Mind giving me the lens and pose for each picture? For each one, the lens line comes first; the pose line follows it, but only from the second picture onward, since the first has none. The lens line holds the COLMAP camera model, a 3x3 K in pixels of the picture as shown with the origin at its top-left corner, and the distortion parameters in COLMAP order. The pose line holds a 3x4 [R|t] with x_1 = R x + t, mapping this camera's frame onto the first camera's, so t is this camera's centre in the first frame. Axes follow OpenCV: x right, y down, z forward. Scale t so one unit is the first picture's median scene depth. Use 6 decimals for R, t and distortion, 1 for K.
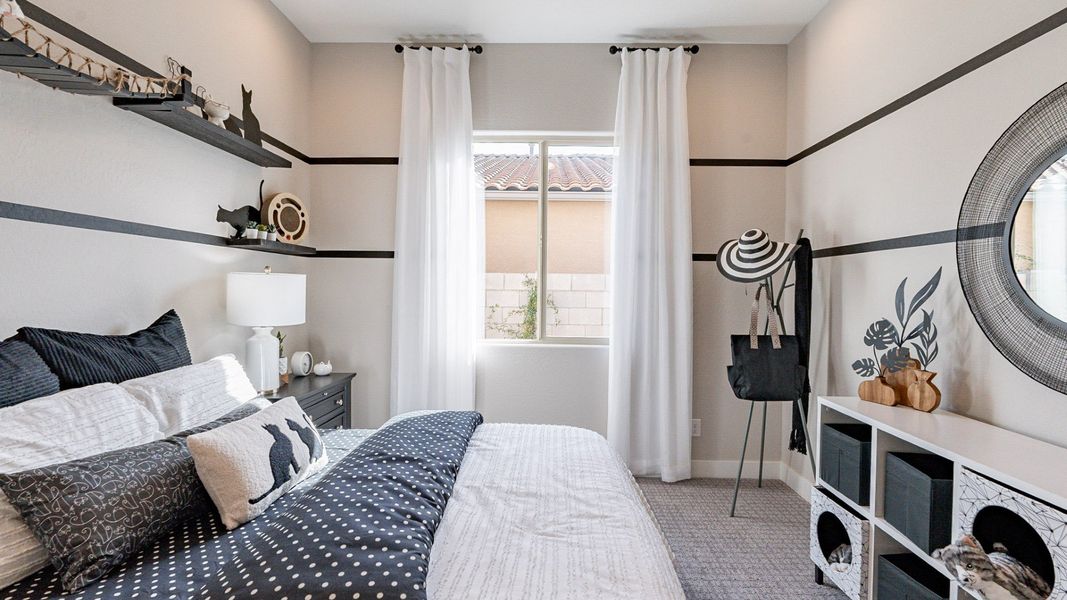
lens RADIAL K [[474.8, 0, 535.4], [0, 474.8, 295.0], [0, 0, 1]] dist [-0.002706, -0.000159]
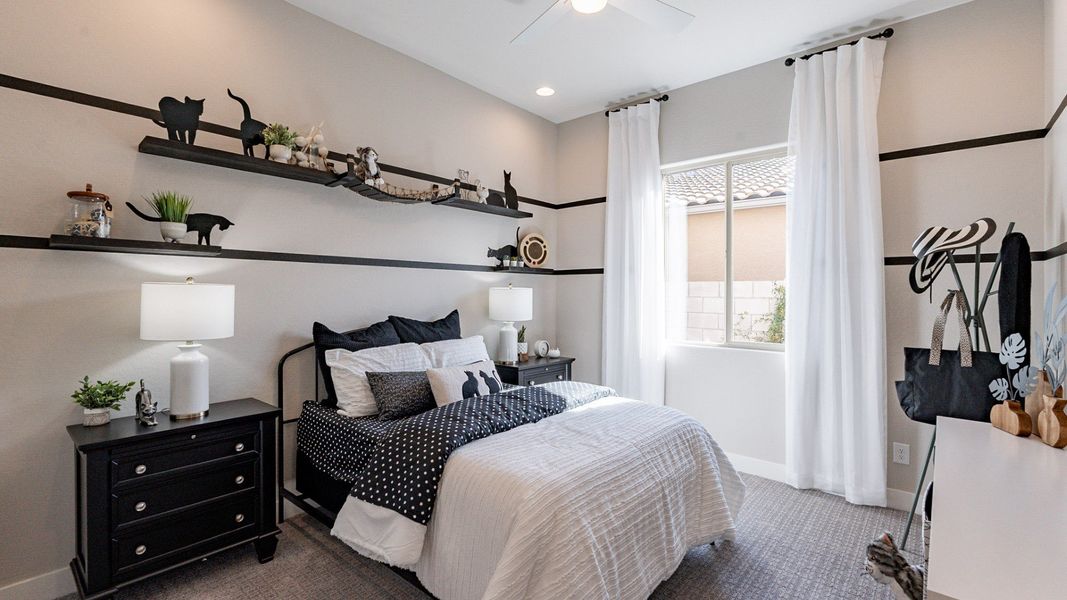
lens RADIAL K [[474.8, 0, 535.4], [0, 474.8, 295.0], [0, 0, 1]] dist [-0.002706, -0.000159]
pose [[0.762837, -0.006126, -0.646562, 0.462893], [-0.004021, 0.999891, -0.014219, 0.000191], [0.646579, 0.013446, 0.762729, -0.139142]]
